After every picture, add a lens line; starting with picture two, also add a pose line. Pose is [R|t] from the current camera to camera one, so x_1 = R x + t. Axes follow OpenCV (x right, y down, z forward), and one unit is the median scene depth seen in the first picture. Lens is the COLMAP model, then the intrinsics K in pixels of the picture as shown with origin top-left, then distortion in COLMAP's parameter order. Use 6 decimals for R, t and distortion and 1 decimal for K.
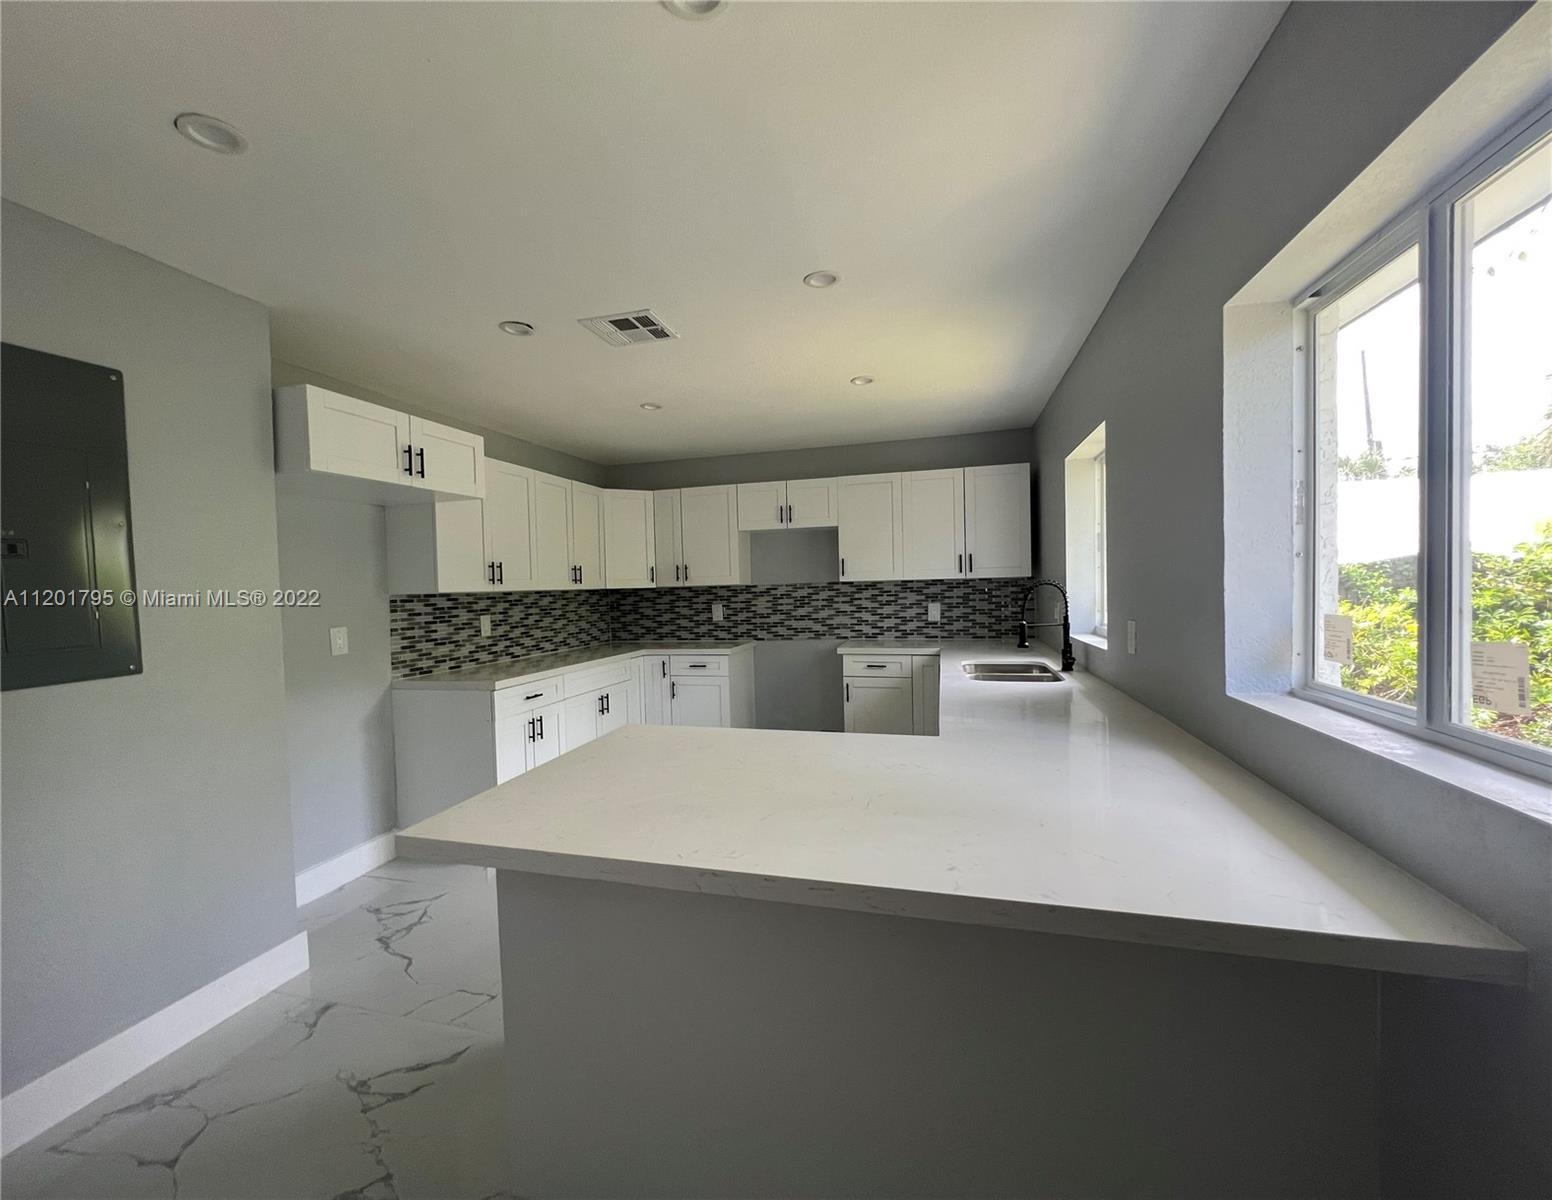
lens RADIAL K [[637.9, 0, 757.7], [0, 637.9, 603.9], [0, 0, 1]] dist [-0.001552, -0.000227]
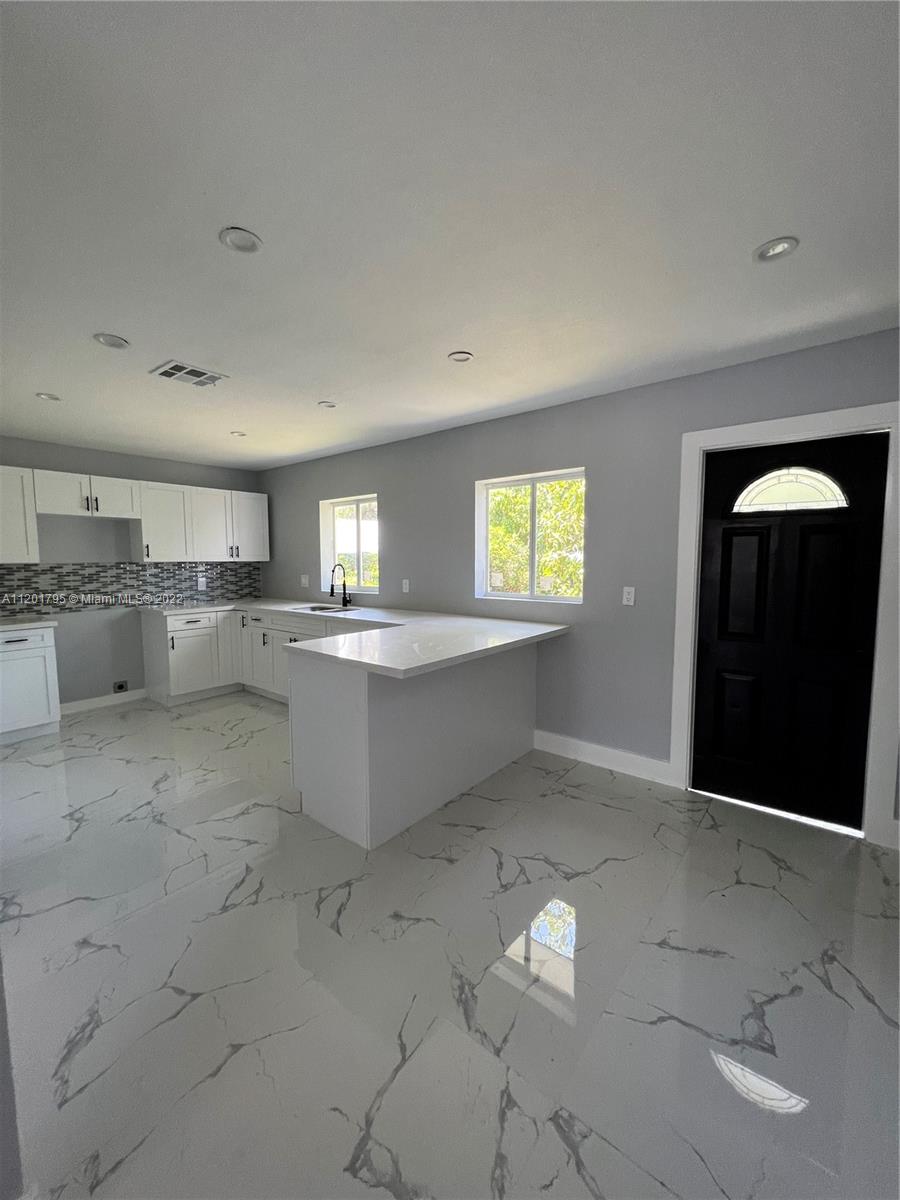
lens RADIAL K [[478.9, 0, 448.9], [0, 478.9, 599.5], [0, 0, 1]] dist [0.000857, 0.000267]
pose [[0.393283, -0.054094, 0.917825, -0.493323], [0.023673, 0.998533, 0.048707, 0.008144], [-0.919112, 0.002573, 0.393987, 0.039870]]
